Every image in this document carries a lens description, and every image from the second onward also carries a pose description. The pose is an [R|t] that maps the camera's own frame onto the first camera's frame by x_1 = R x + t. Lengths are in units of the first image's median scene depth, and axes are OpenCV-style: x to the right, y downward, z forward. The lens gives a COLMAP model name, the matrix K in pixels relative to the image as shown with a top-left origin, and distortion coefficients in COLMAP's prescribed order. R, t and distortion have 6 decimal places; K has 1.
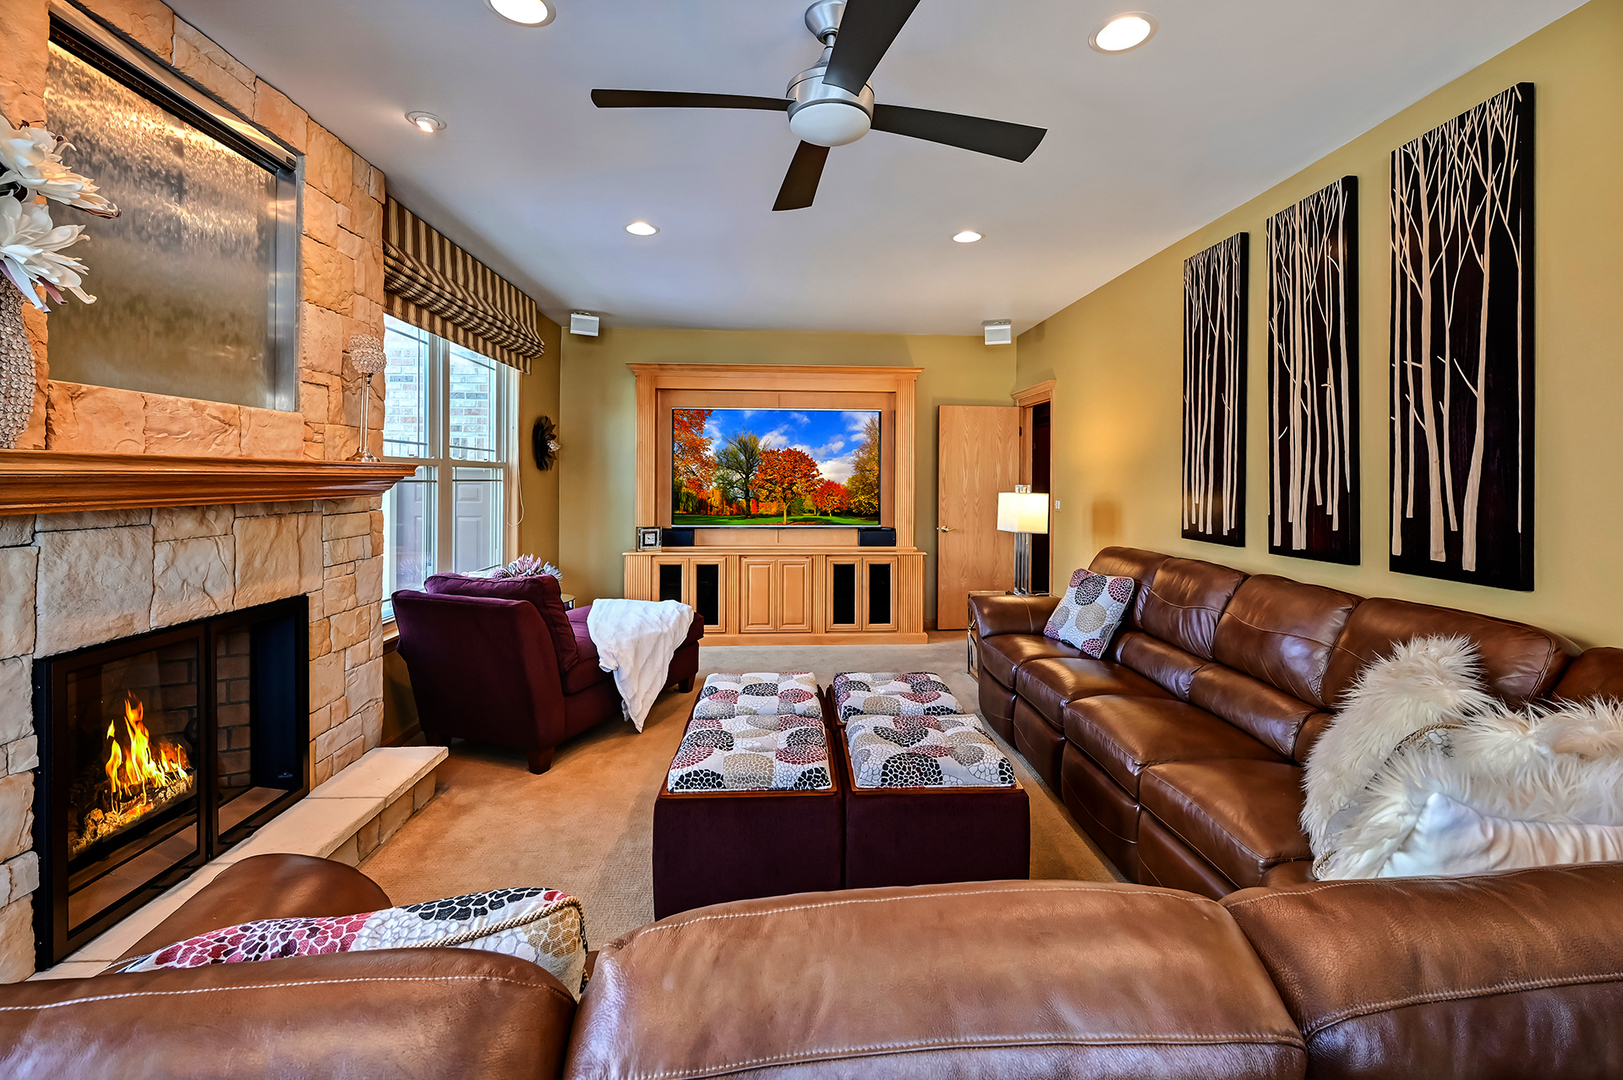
lens RADIAL K [[701.8, 0, 828.7], [0, 701.8, 486.1], [0, 0, 1]] dist [-0.004486, 0.001894]
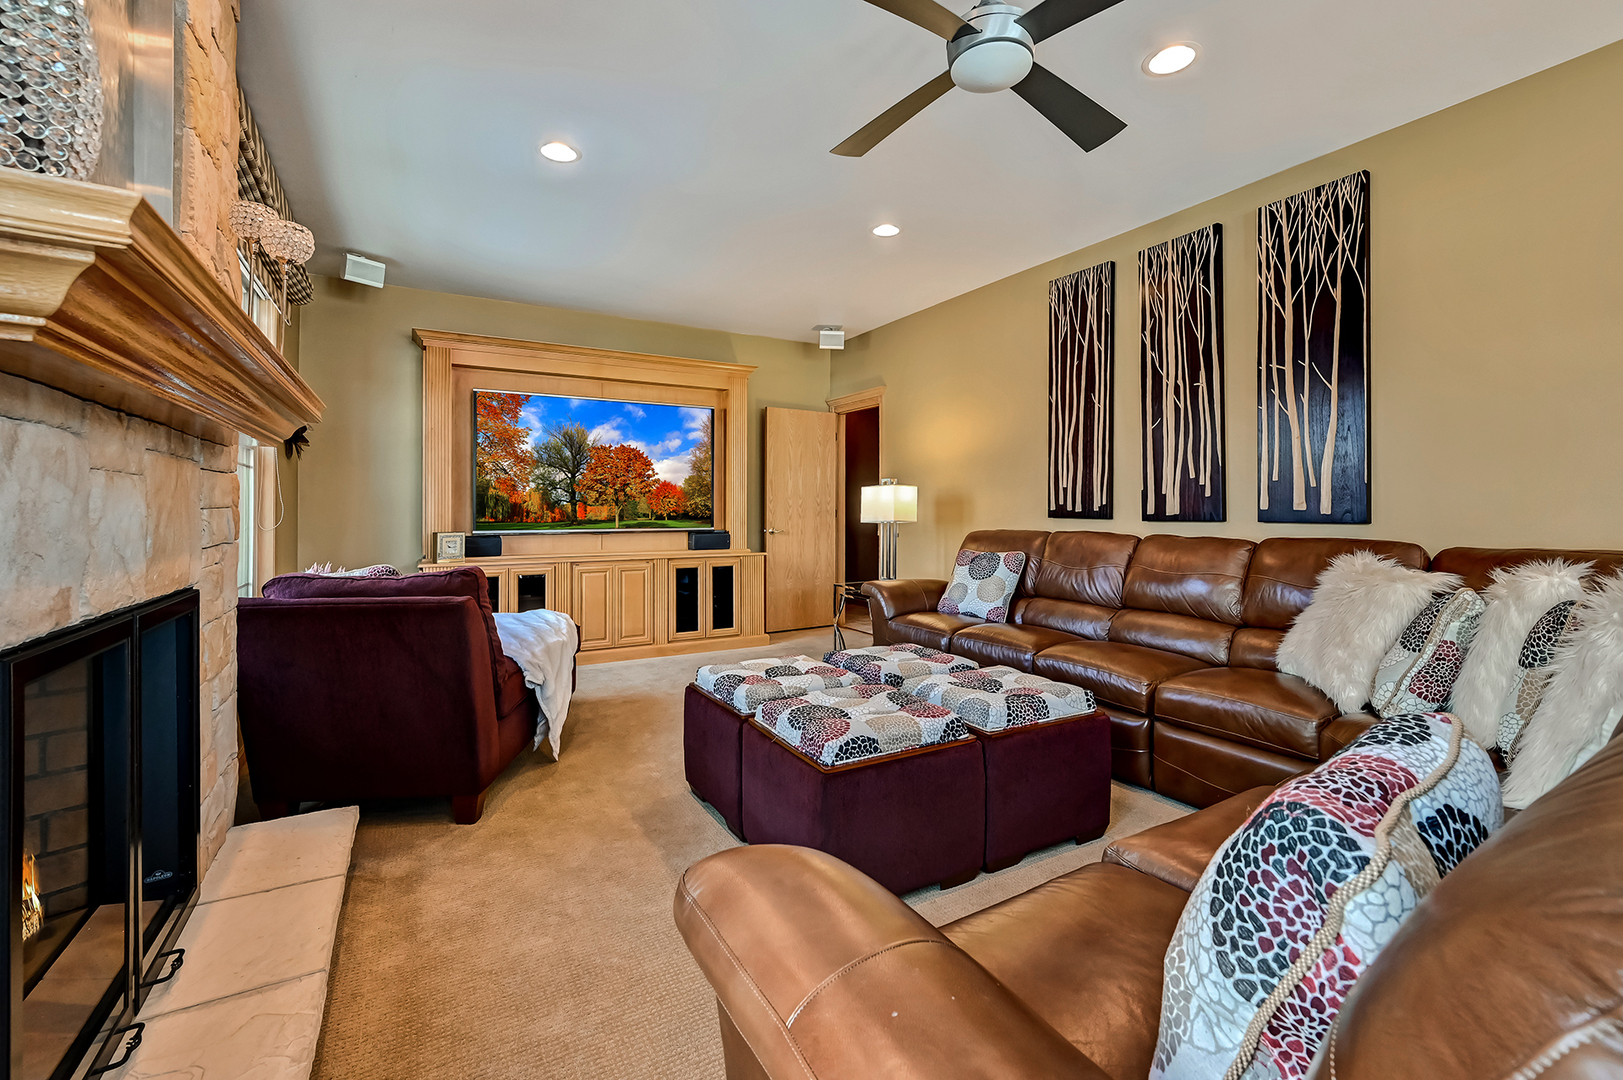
lens RADIAL K [[703.3, 0, 807.3], [0, 703.3, 529.8], [0, 0, 1]] dist [-0.006647, -0.001285]
pose [[0.893097, -0.017950, 0.449506, -0.413061], [0.013231, 0.999819, 0.013637, 0.076967], [-0.449670, -0.006232, 0.893173, 0.134755]]
